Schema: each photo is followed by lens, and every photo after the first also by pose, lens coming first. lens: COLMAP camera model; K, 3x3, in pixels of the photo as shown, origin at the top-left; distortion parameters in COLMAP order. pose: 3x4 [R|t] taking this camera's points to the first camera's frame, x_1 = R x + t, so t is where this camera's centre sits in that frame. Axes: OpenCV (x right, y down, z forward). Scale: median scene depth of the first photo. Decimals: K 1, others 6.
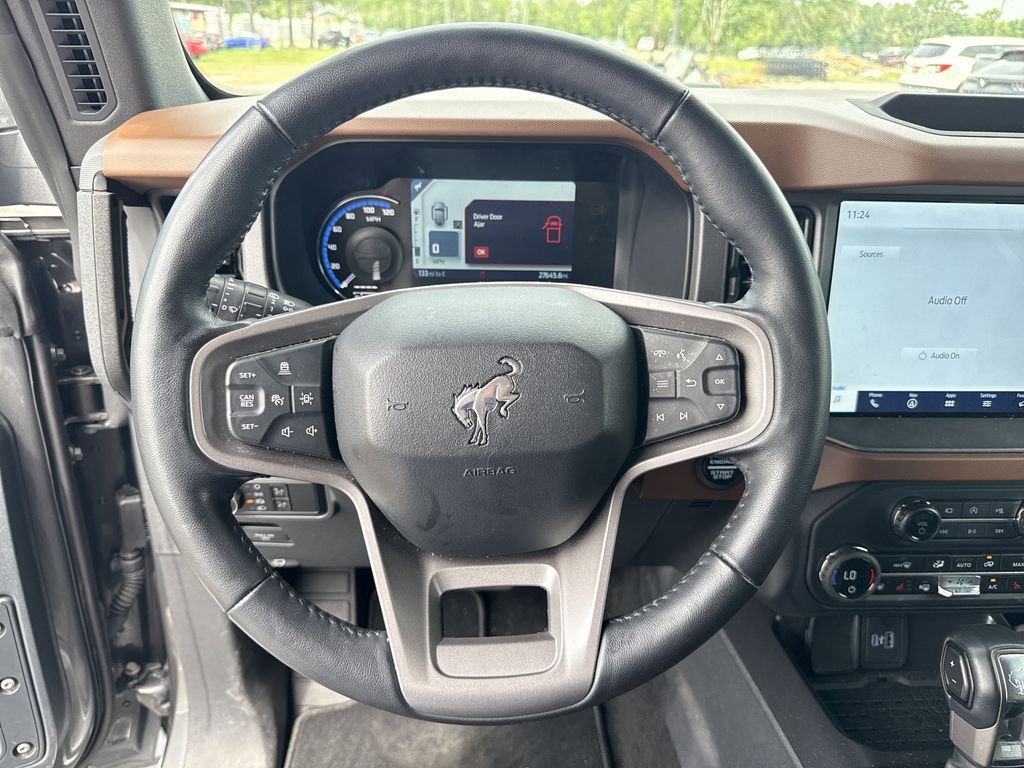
lens RADIAL K [[757.5, 0, 536.6], [0, 757.5, 390.6], [0, 0, 1]] dist [0.066884, -0.051940]
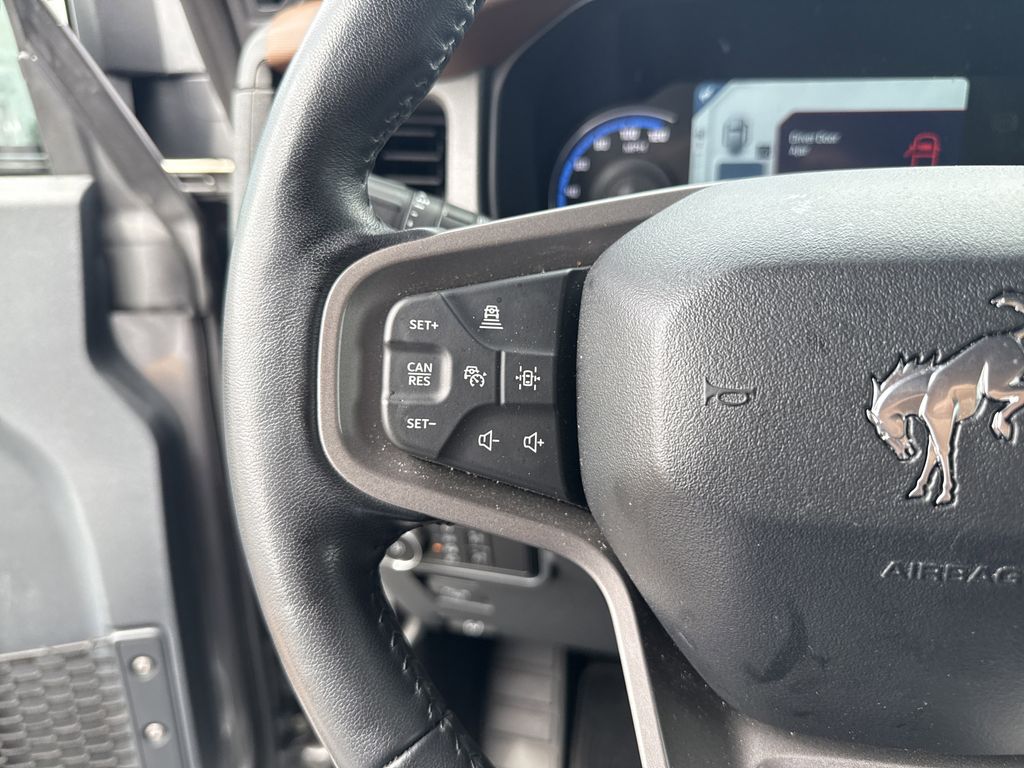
lens RADIAL K [[893.9, 0, 512.0], [0, 893.9, 384.0], [0, 0, 1]] dist [0.117612, -0.296398]
pose [[0.952859, 0.053730, -0.298617, -0.134269], [-0.066845, 0.997188, -0.033872, 0.035458], [0.295958, 0.052236, 0.953772, 0.429217]]
